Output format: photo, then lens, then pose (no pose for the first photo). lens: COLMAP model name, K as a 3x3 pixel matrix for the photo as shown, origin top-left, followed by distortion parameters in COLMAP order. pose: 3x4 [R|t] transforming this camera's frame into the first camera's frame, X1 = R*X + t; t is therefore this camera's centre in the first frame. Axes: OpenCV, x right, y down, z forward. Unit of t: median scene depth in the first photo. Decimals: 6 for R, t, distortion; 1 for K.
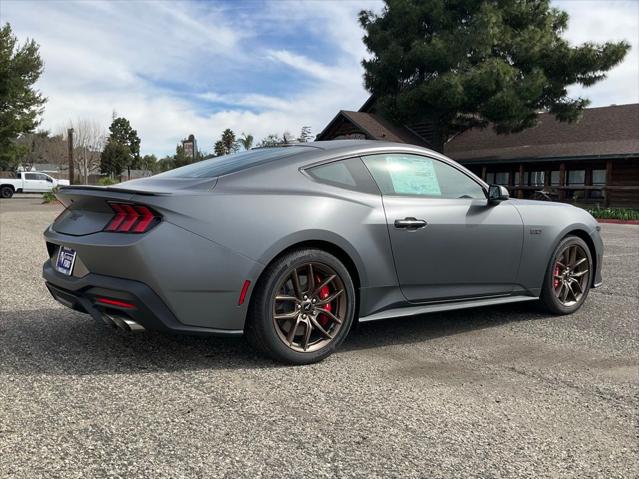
lens RADIAL K [[642.5, 0, 313.9], [0, 642.5, 244.7], [0, 0, 1]] dist [0.002004, 0.000000]
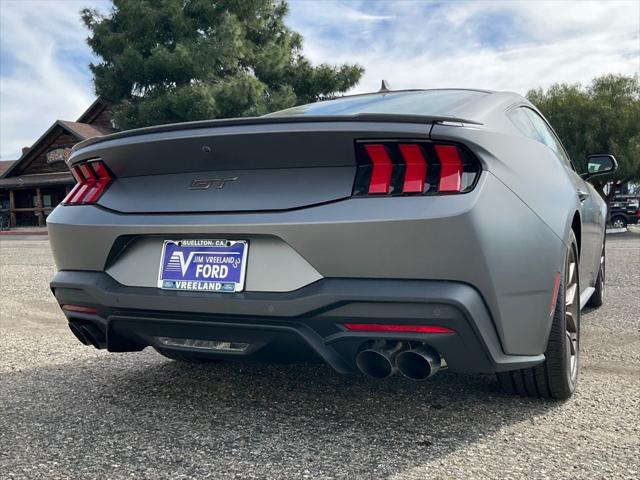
lens RADIAL K [[658.5, 0, 333.0], [0, 658.5, 250.2], [0, 0, 1]] dist [0.013606, 0.000000]
pose [[0.881716, -0.050435, 0.469077, -0.075887], [0.065614, 0.997716, -0.016058, 0.003797], [-0.467196, 0.044937, 0.883011, 0.067407]]
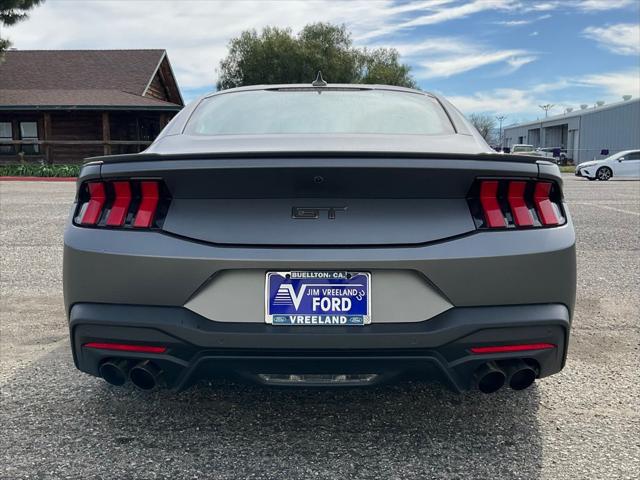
lens RADIAL K [[714.3, 0, 312.8], [0, 714.3, 218.0], [0, 0, 1]] dist [0.016946, 0.000000]
pose [[0.597040, -0.088309, 0.797336, -0.115717], [0.074030, 0.995746, 0.054852, -0.009588], [-0.798788, 0.026278, 0.601038, 0.092585]]
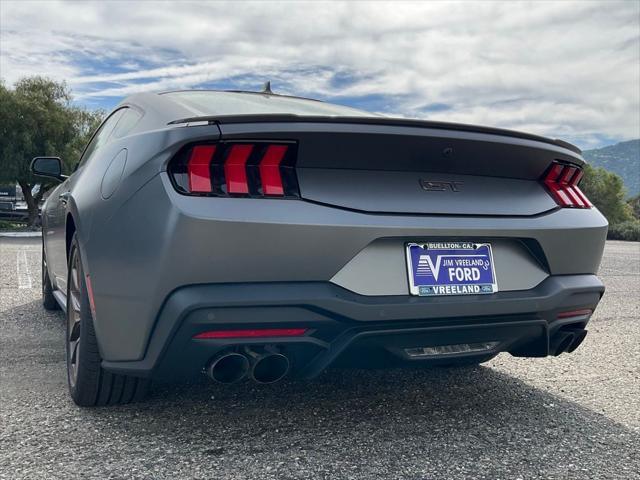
lens RADIAL K [[658.5, 0, 332.8], [0, 658.5, 245.0], [0, 0, 1]] dist [0.013606, 0.000000]
pose [[0.155994, -0.045330, 0.986717, -0.127090], [0.064195, 0.997300, 0.035667, -0.002626], [-0.985670, 0.057778, 0.158483, 0.140148]]
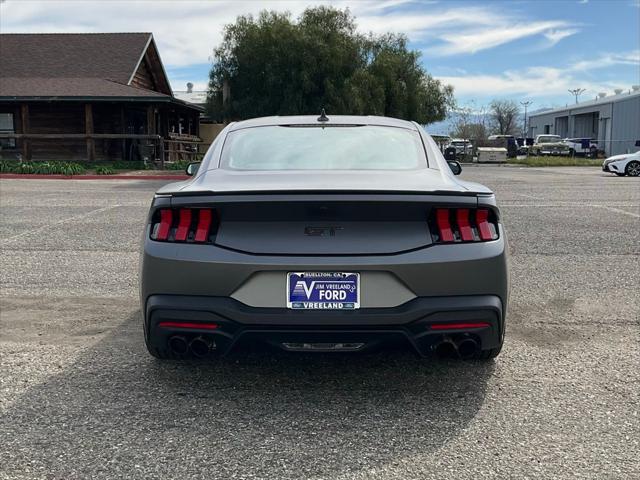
lens RADIAL K [[821.6, 0, 305.9], [0, 821.6, 218.6], [0, 0, 1]] dist [0.039596, 0.000000]
pose [[0.603885, -0.091956, 0.791750, -0.157182], [0.075098, 0.995468, 0.058337, -0.015661], [-0.793526, 0.024230, 0.608054, 0.062312]]
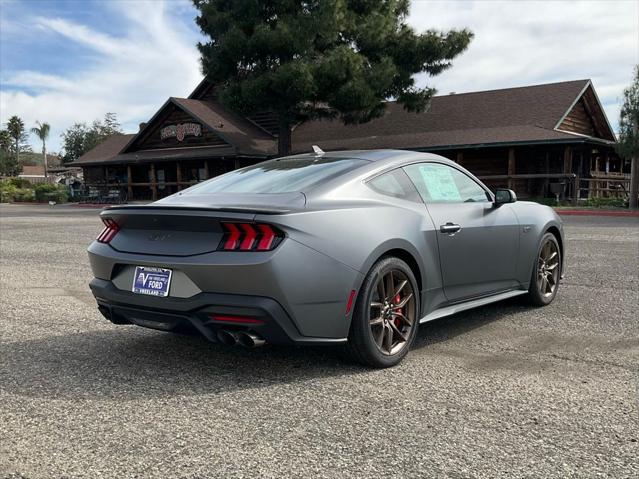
lens RADIAL K [[714.9, 0, 286.9], [0, 714.9, 231.2], [0, 0, 1]] dist [0.118861, 0.000000]
pose [[0.970616, -0.042037, 0.236935, -0.062315], [0.046285, 0.998851, -0.012392, -0.004058], [-0.236142, 0.022994, 0.971447, -0.015979]]
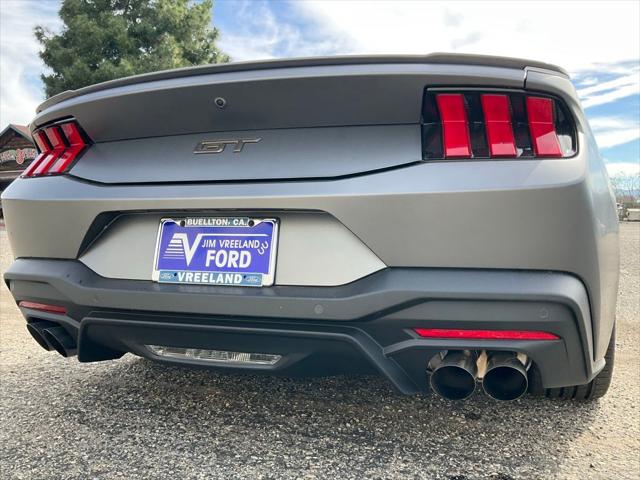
lens RADIAL K [[553.1, 0, 312.1], [0, 553.1, 218.3], [0, 0, 1]] dist [0.027473, -0.086516]
pose [[0.825185, -0.024287, 0.564340, -0.074107], [0.064229, 0.996630, -0.051025, 0.003499], [-0.561199, 0.078352, 0.823964, 0.095130]]
